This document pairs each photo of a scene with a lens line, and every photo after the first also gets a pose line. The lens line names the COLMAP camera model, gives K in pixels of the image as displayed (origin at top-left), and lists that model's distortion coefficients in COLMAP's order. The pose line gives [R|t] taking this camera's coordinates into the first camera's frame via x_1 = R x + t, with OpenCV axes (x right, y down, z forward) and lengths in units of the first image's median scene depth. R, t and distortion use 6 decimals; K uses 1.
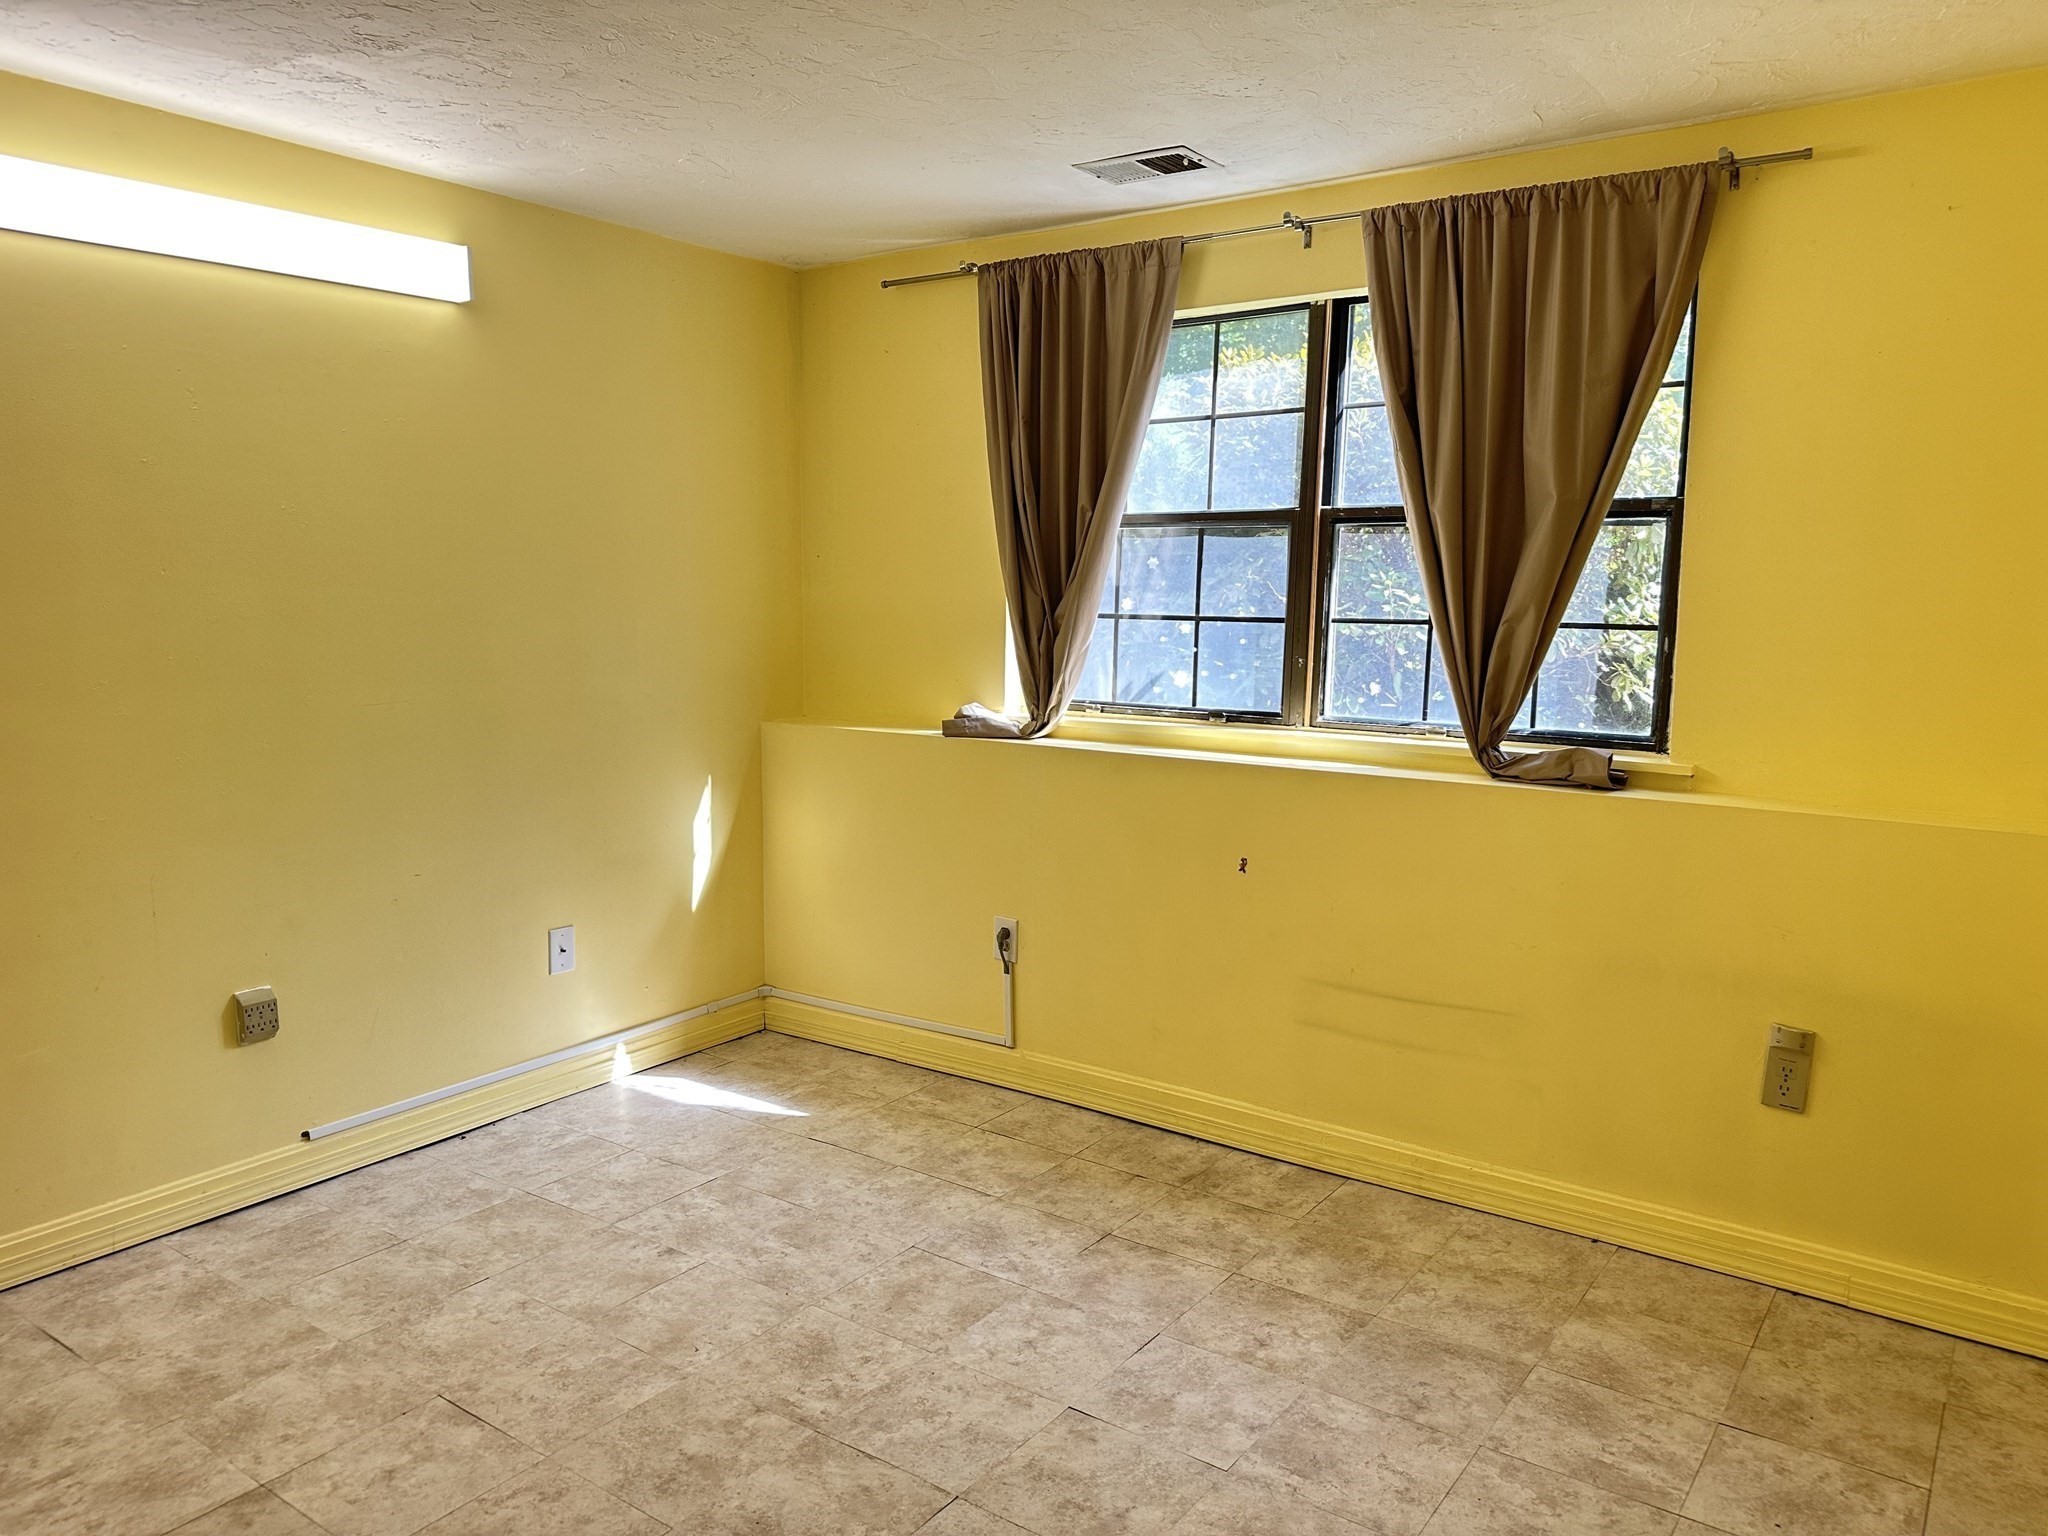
lens RADIAL K [[1416.3, 0, 1051.5], [0, 1416.3, 761.6], [0, 0, 1]] dist [0.111855, -0.104115]
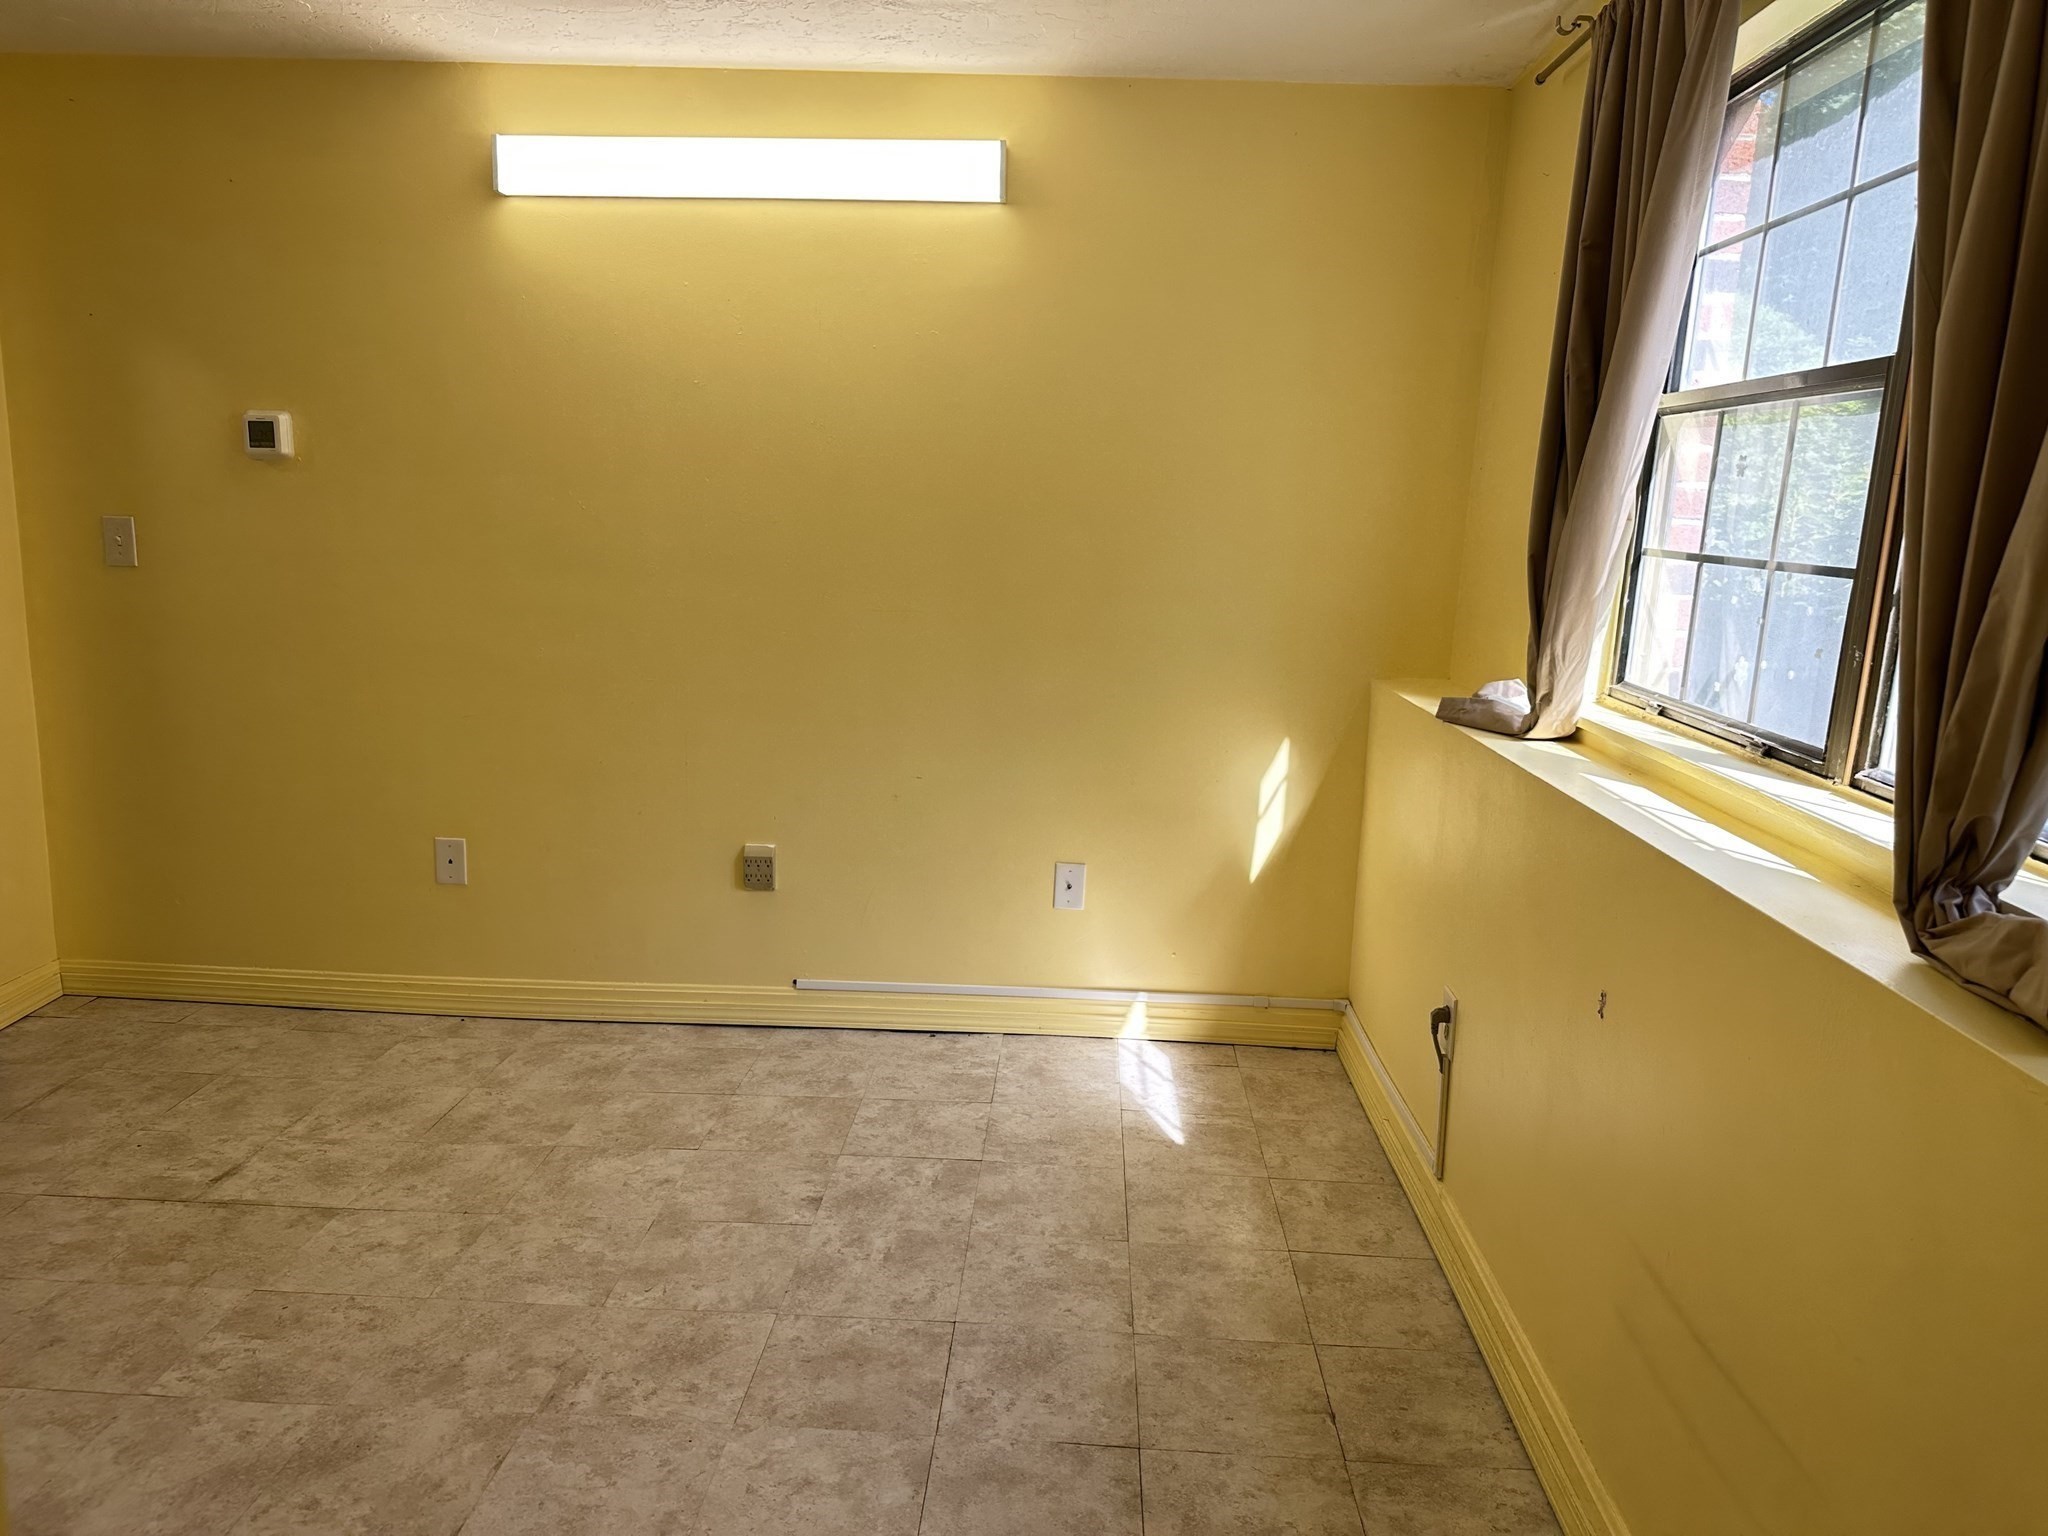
lens RADIAL K [[1461.3, 0, 1024.0], [0, 1461.3, 768.0], [0, 0, 1]] dist [0.171208, -0.274648]
pose [[0.541696, 0.161319, -0.824949, 0.526436], [-0.125777, 0.985918, 0.110206, -0.060263], [0.831111, 0.044061, 0.554358, 0.521354]]
